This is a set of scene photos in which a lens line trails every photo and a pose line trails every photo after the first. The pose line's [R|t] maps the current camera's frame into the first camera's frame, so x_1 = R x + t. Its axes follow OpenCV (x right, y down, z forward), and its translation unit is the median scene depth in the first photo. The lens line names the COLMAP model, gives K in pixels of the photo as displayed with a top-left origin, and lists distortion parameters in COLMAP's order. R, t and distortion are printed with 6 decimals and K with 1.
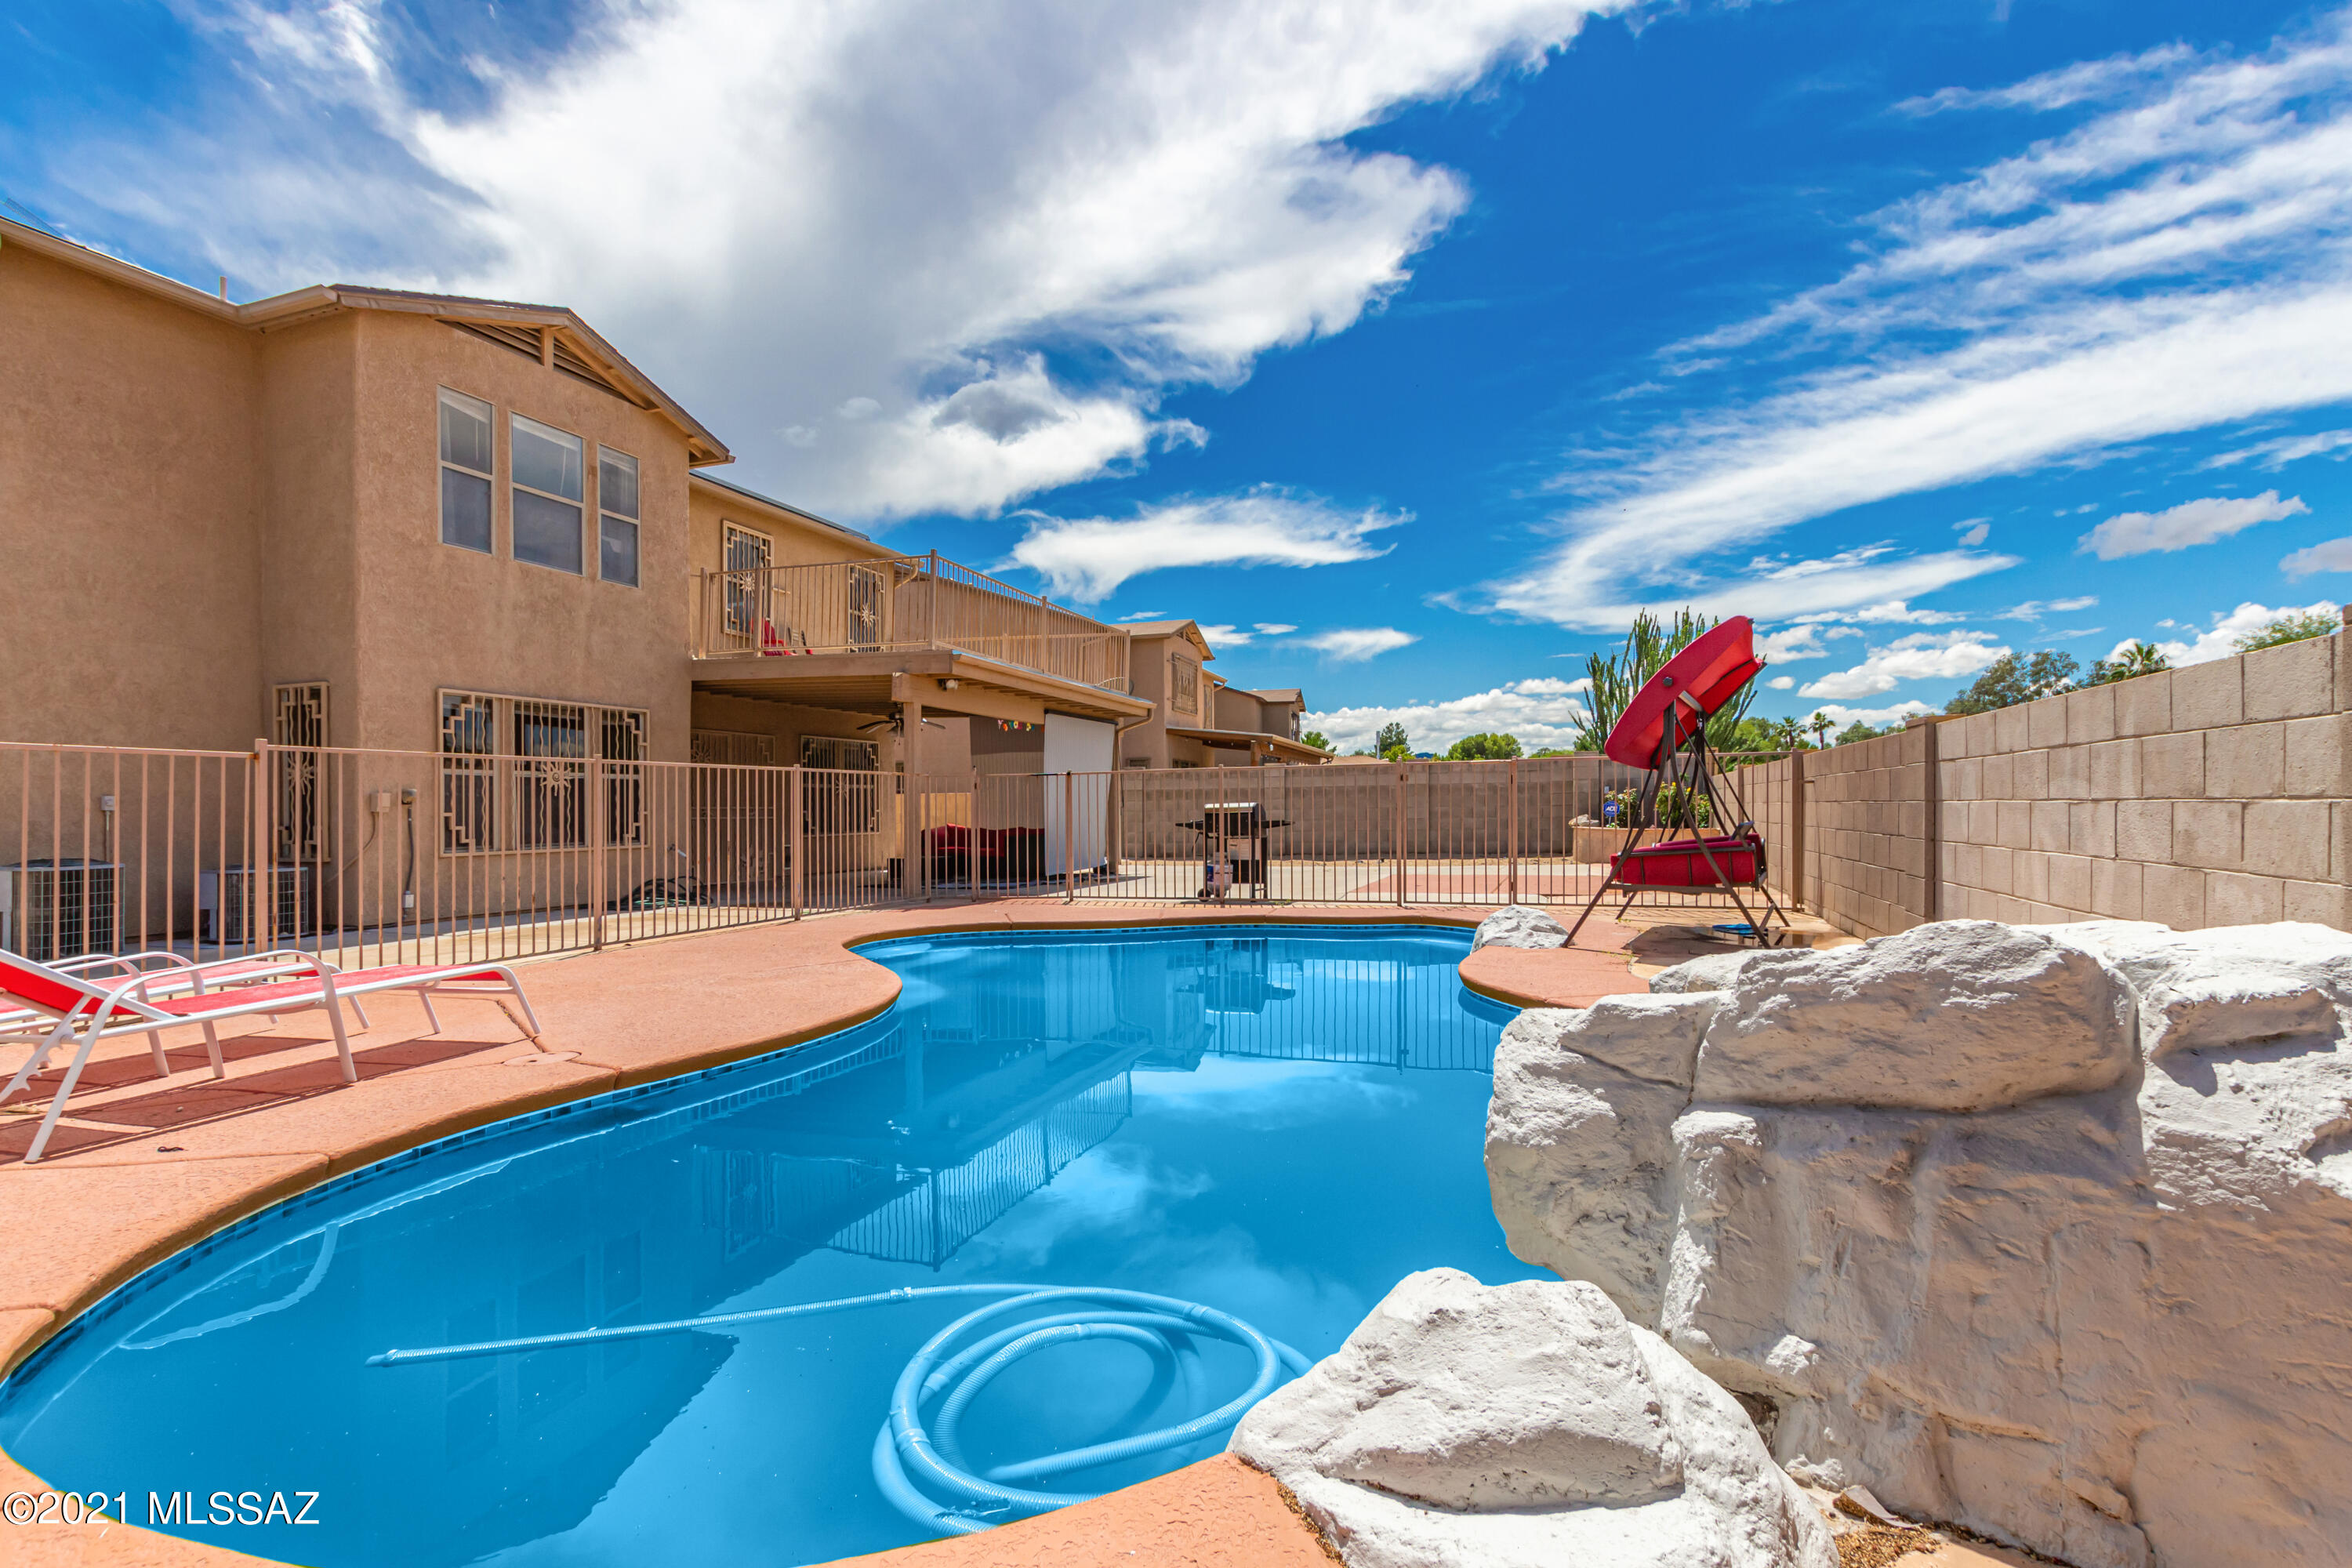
lens RADIAL K [[1100.0, 0, 1176.0], [0, 1100.0, 784.0], [0, 0, 1]] dist [0.047380, -0.007047]
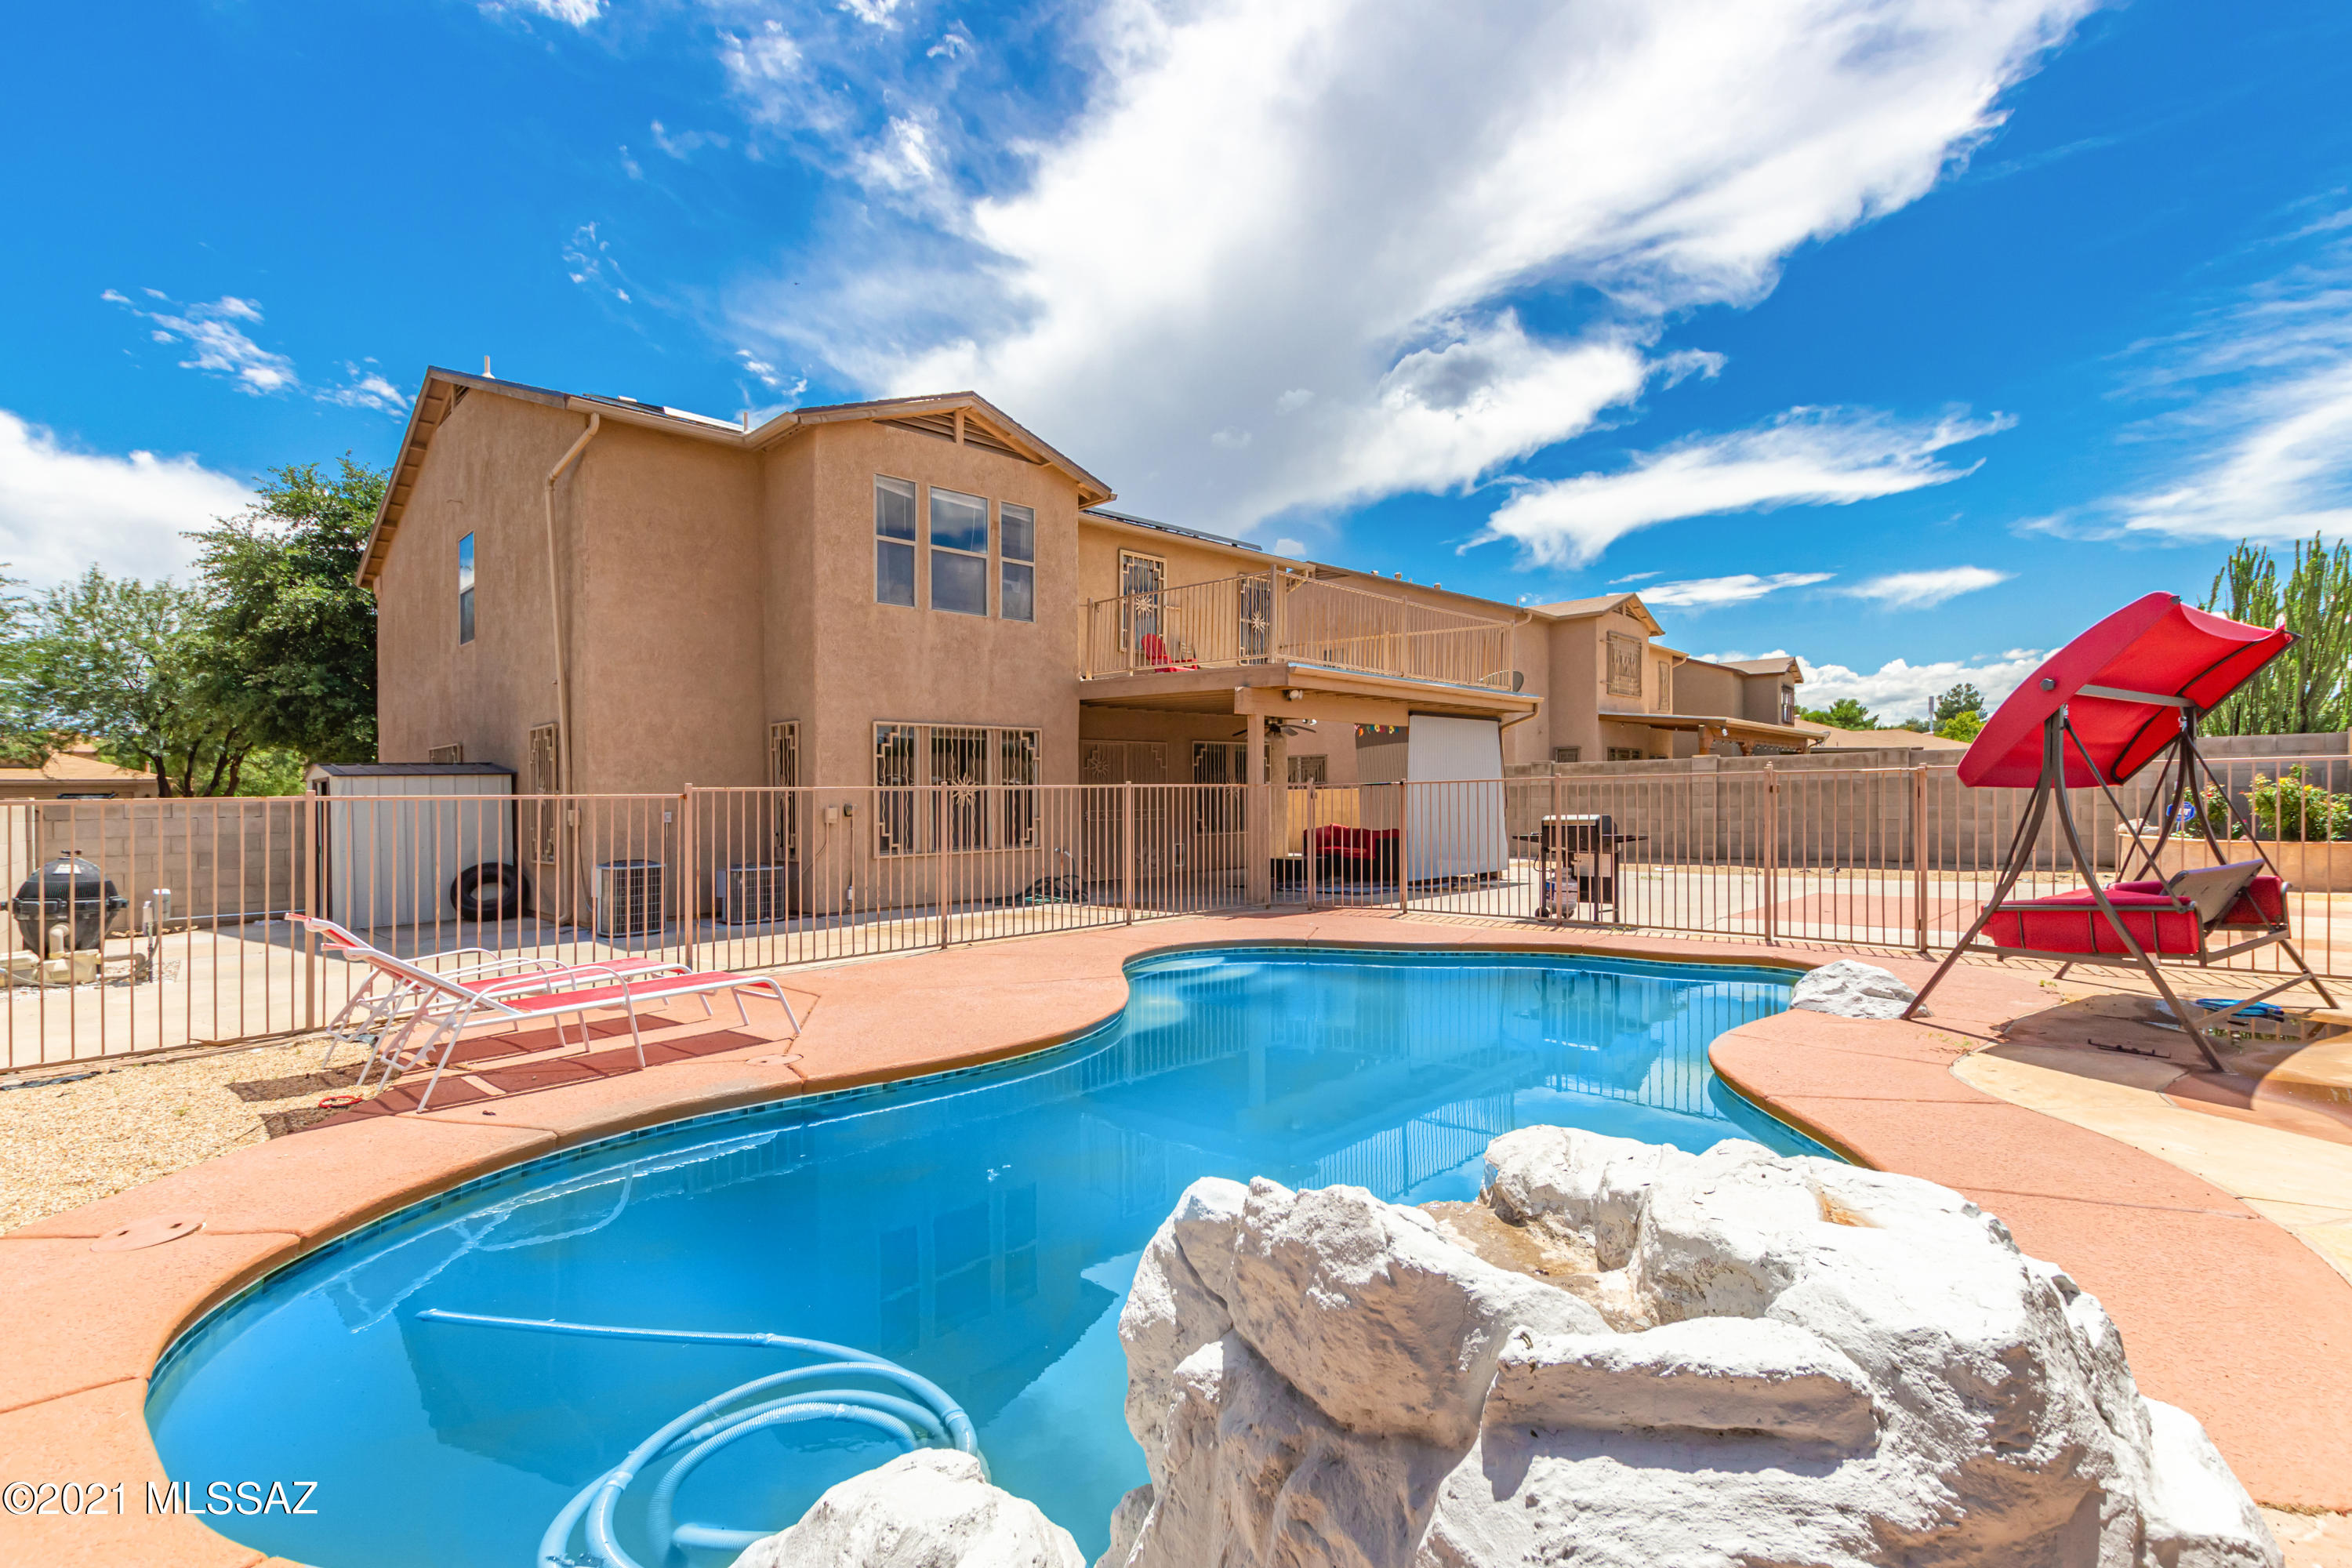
lens RADIAL K [[1092.6, 0, 1177.5], [0, 1092.6, 817.5], [0, 0, 1]] dist [0.034228, -0.000332]
pose [[0.911029, 0.008826, -0.412248, 0.121043], [0.011443, 0.998845, 0.046672, -0.026845], [0.412183, -0.047237, 0.909876, 0.028608]]
